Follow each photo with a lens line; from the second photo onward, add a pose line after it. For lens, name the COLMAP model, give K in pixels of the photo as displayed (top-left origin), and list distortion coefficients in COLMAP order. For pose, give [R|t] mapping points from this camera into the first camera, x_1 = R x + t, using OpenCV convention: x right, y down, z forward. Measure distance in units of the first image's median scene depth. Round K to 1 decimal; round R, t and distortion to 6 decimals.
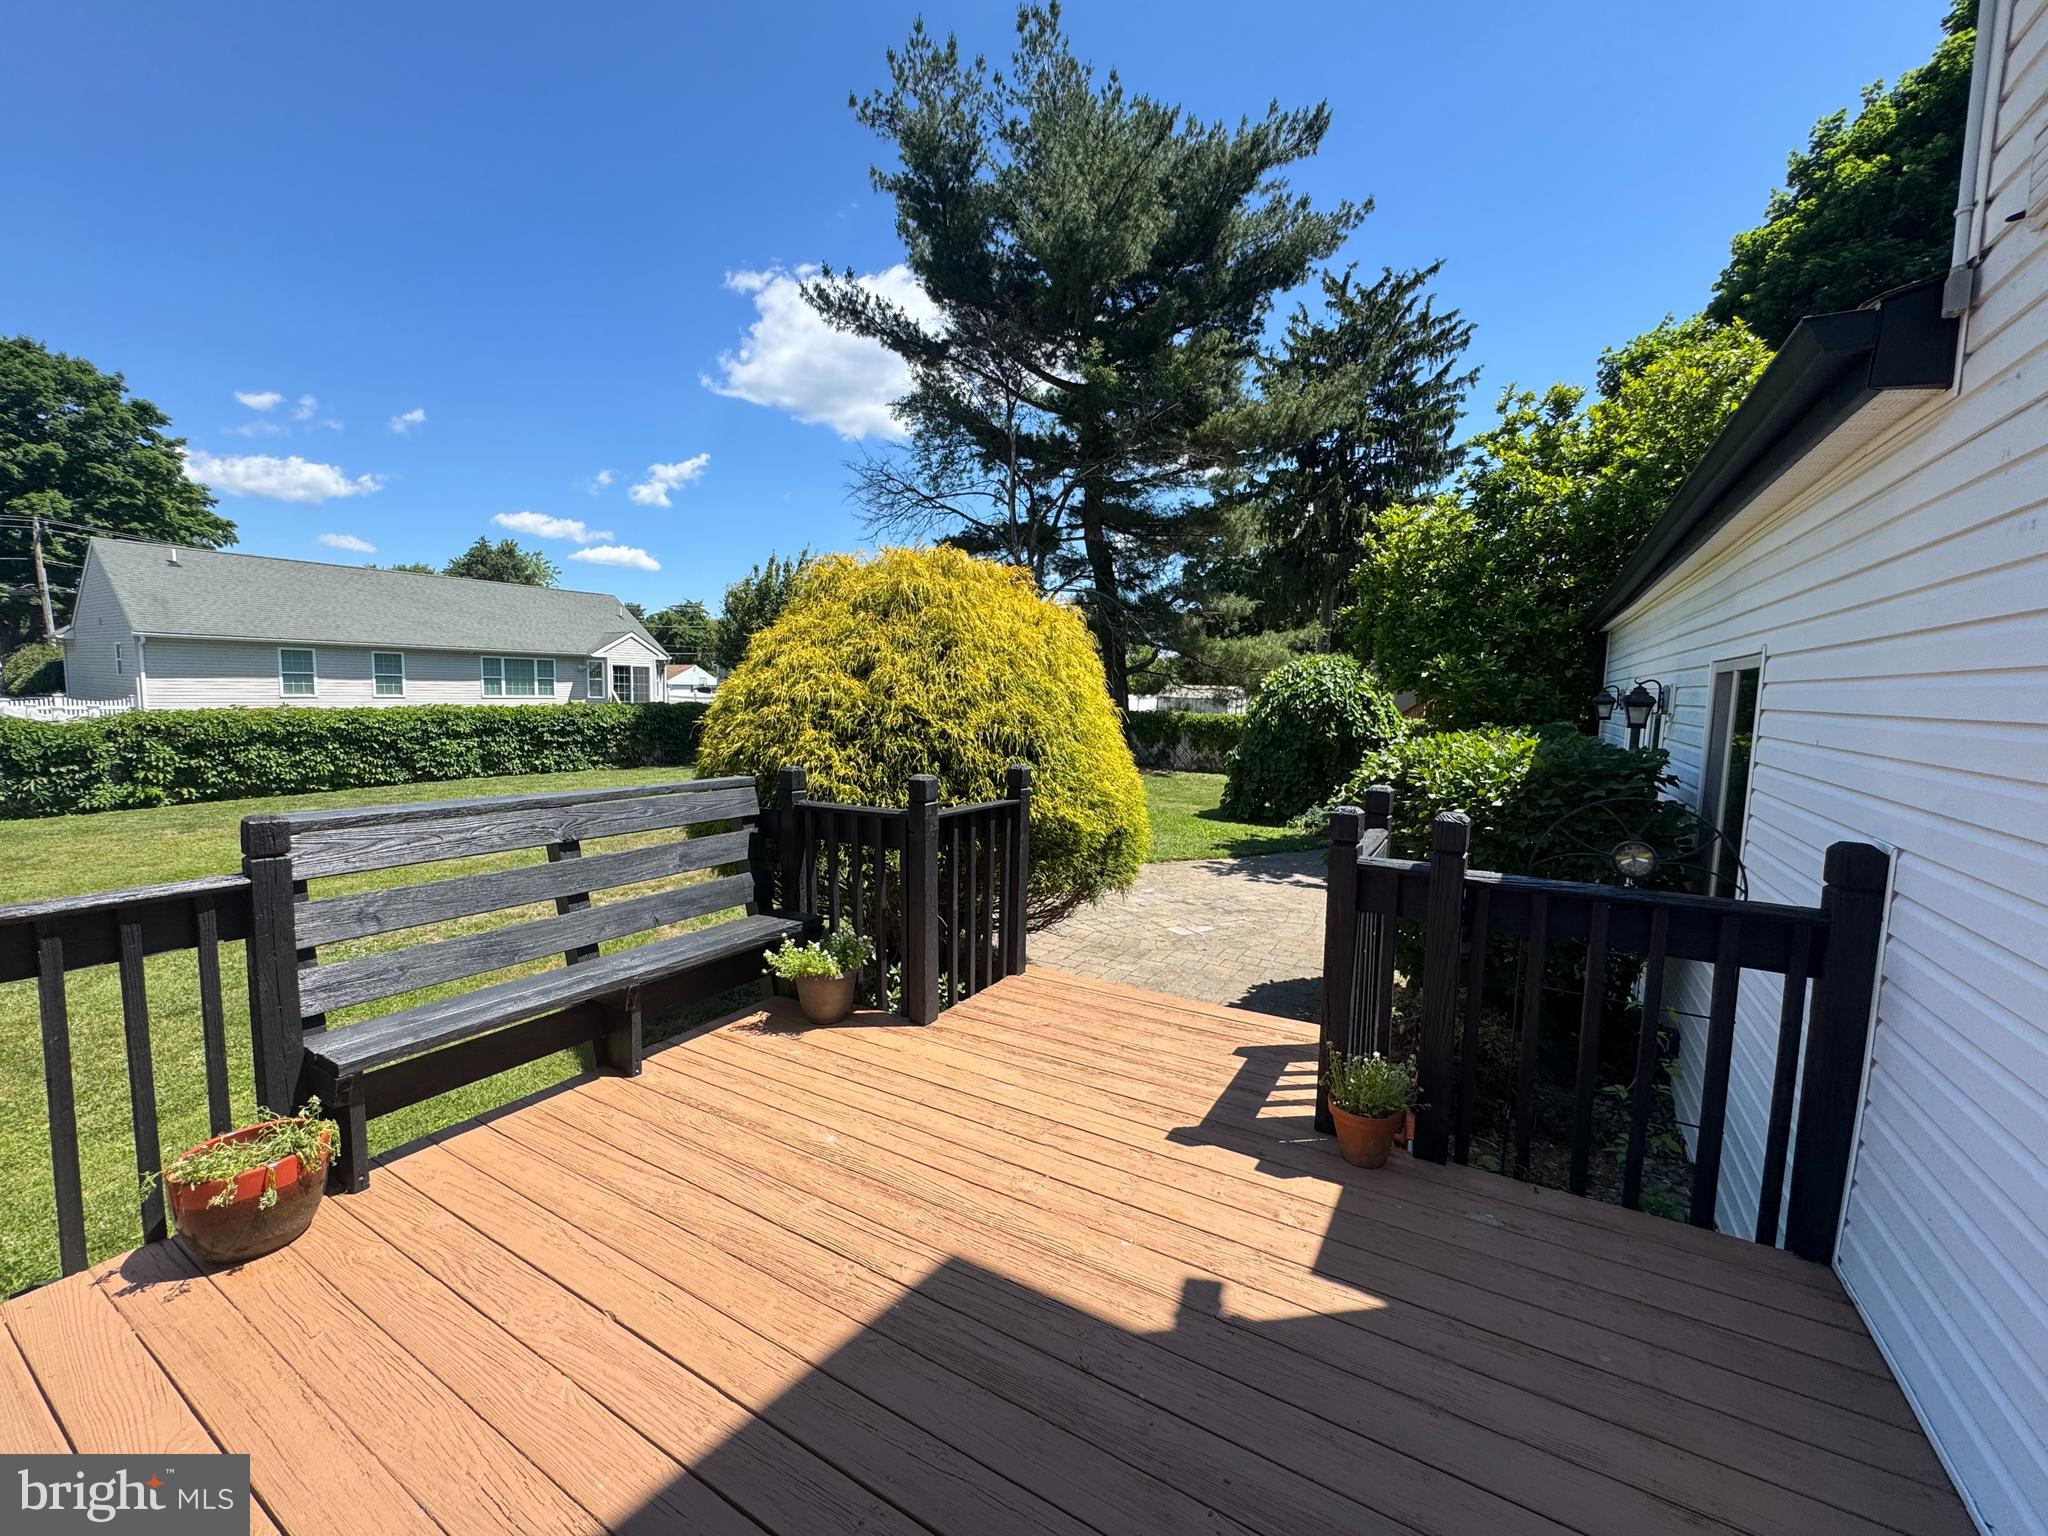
lens RADIAL K [[819.7, 0, 1017.9], [0, 819.7, 769.0], [0, 0, 1]] dist [-0.005099, 0.000865]
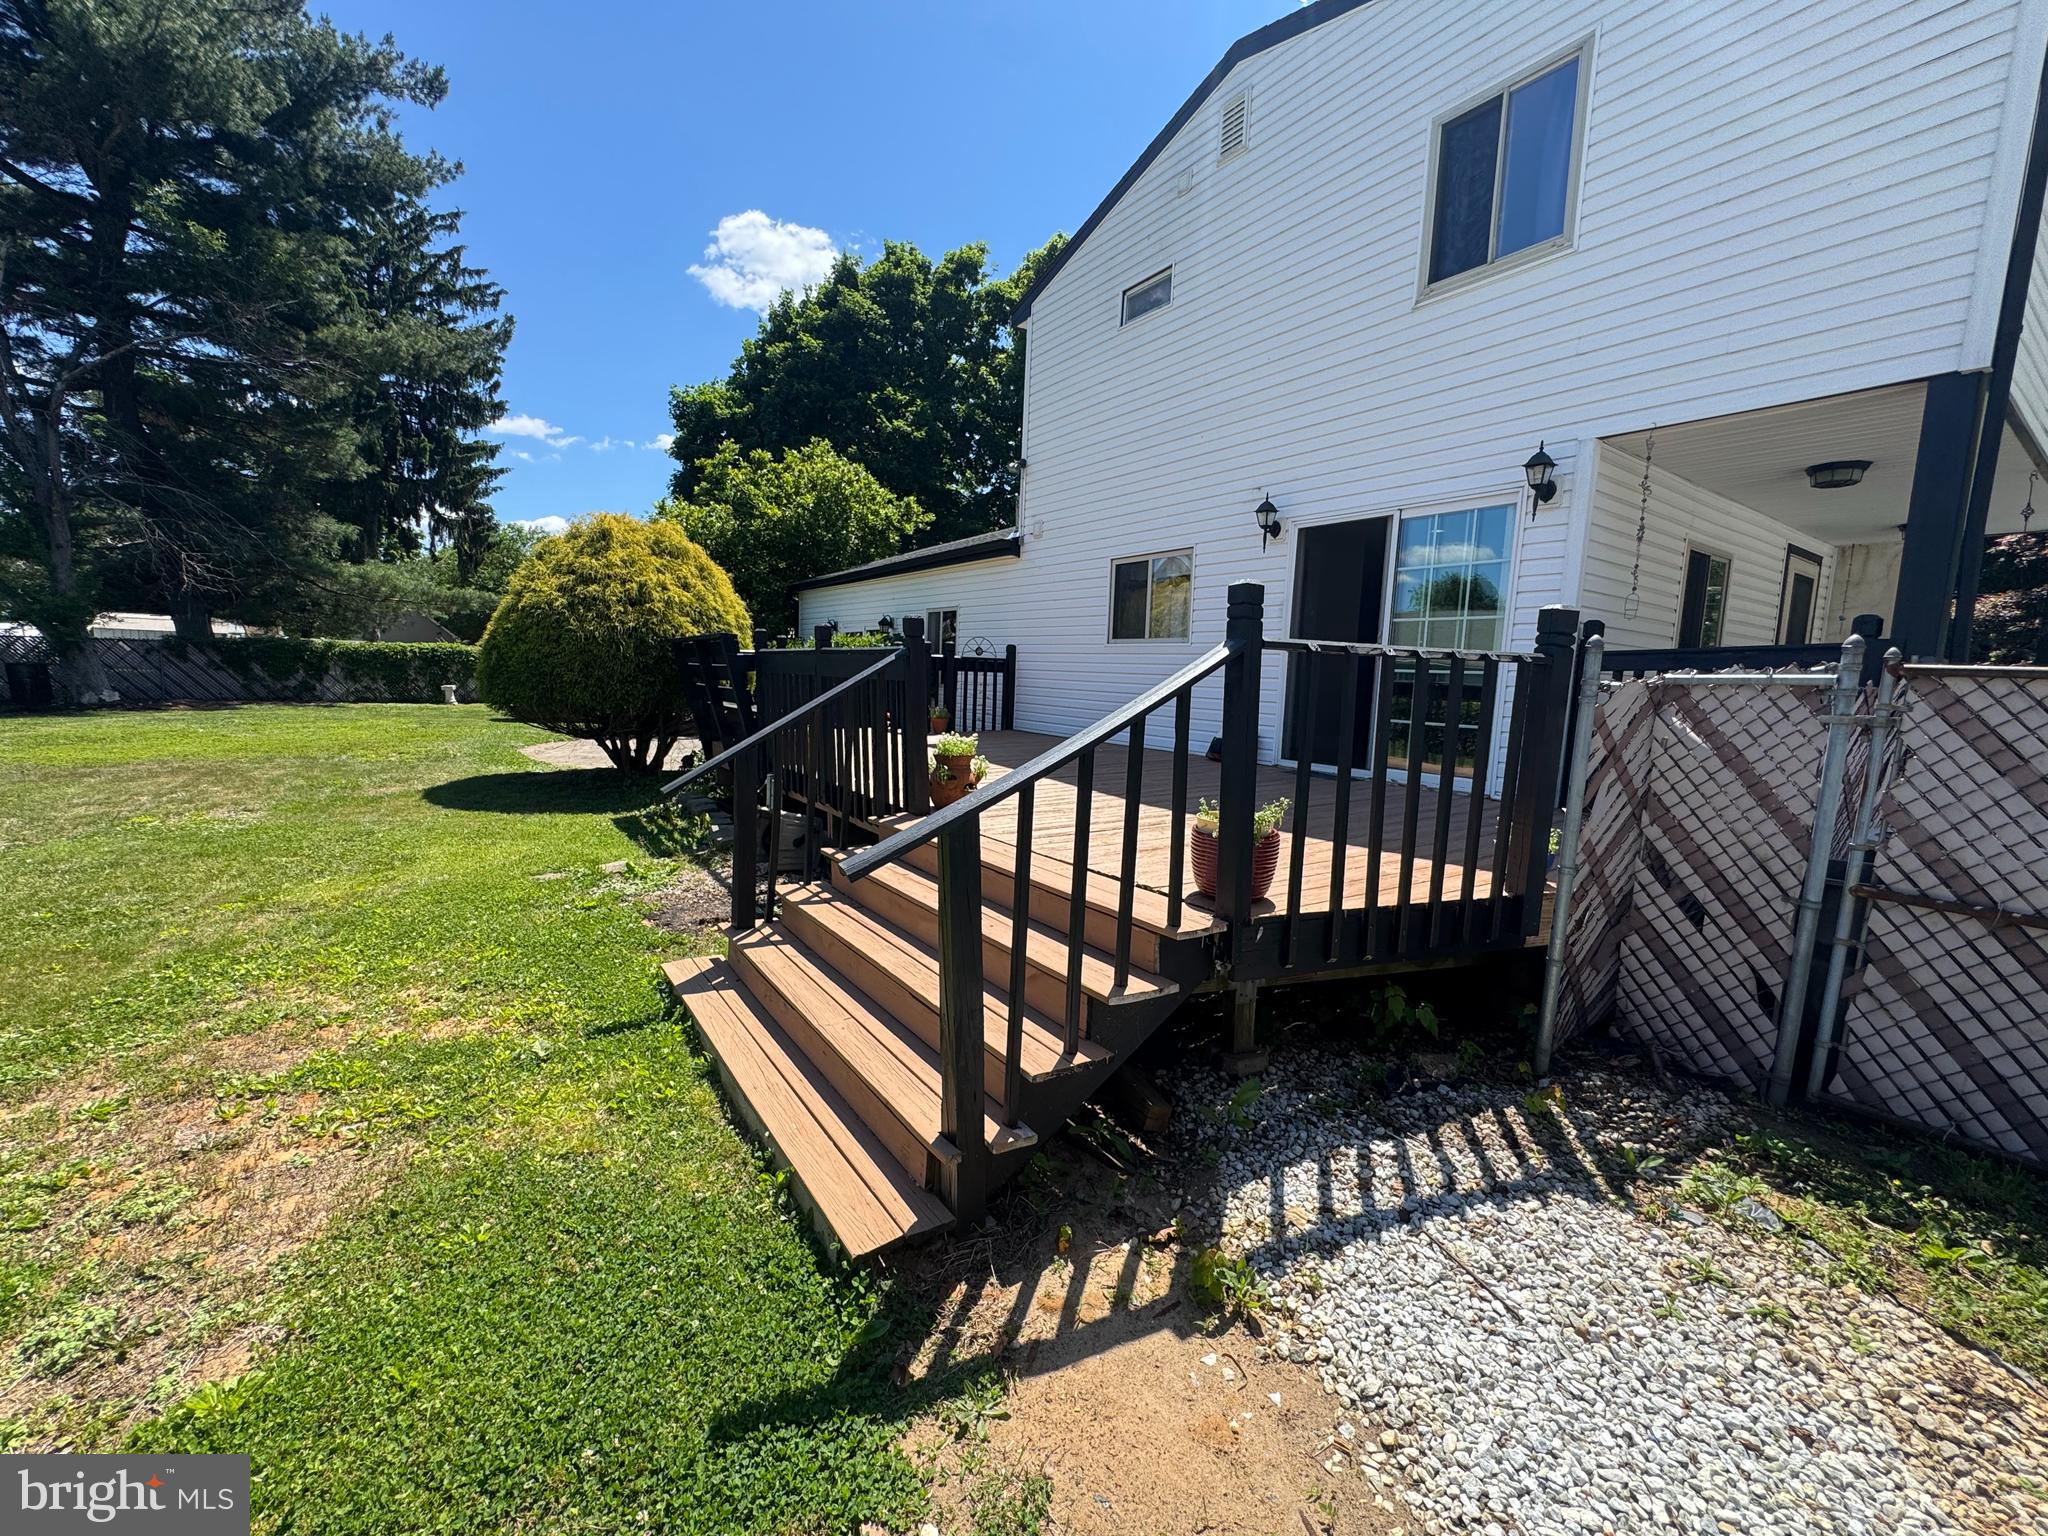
lens RADIAL K [[819.7, 0, 1029.2], [0, 819.7, 763.2], [0, 0, 1]] dist [-0.005099, 0.000865]
pose [[0.407701, -0.110180, 0.906444, -0.360056], [0.061768, 0.993747, 0.093010, 0.035655], [-0.911024, 0.018069, 0.411957, -0.117475]]
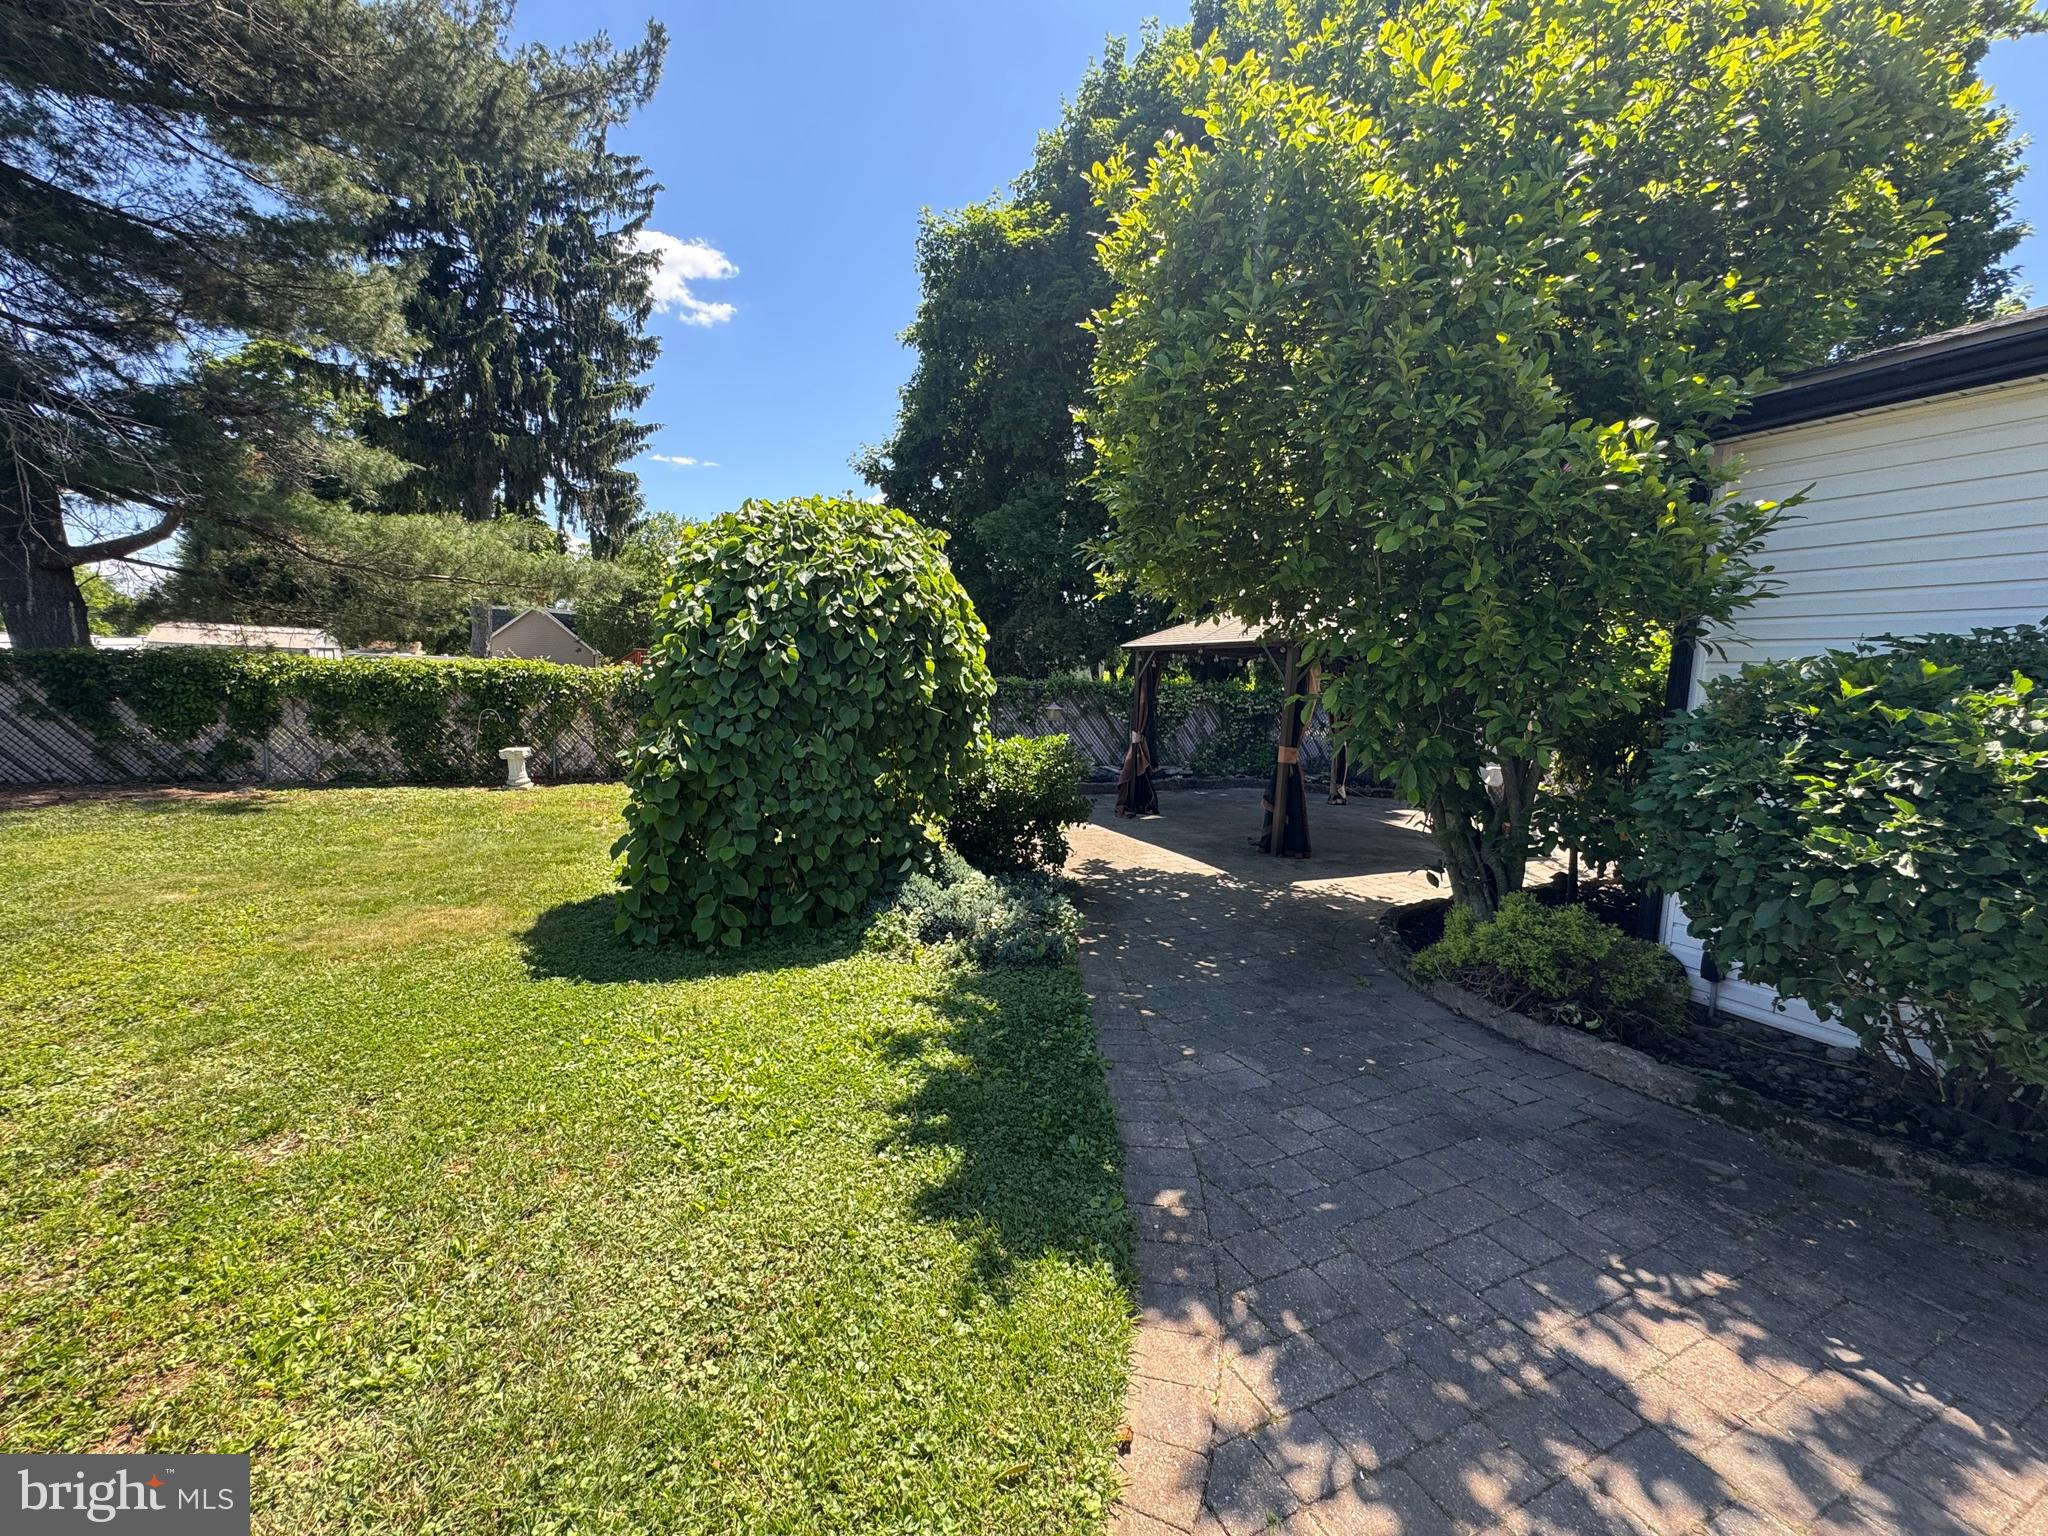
lens RADIAL K [[819.7, 0, 1032.3], [0, 819.7, 775.8], [0, 0, 1]] dist [-0.005099, 0.000865]
pose [[0.533888, -0.093090, 0.840415, 0.045231], [0.053319, 0.995650, 0.076413, -0.016864], [-0.843872, 0.004014, 0.536529, 0.456834]]
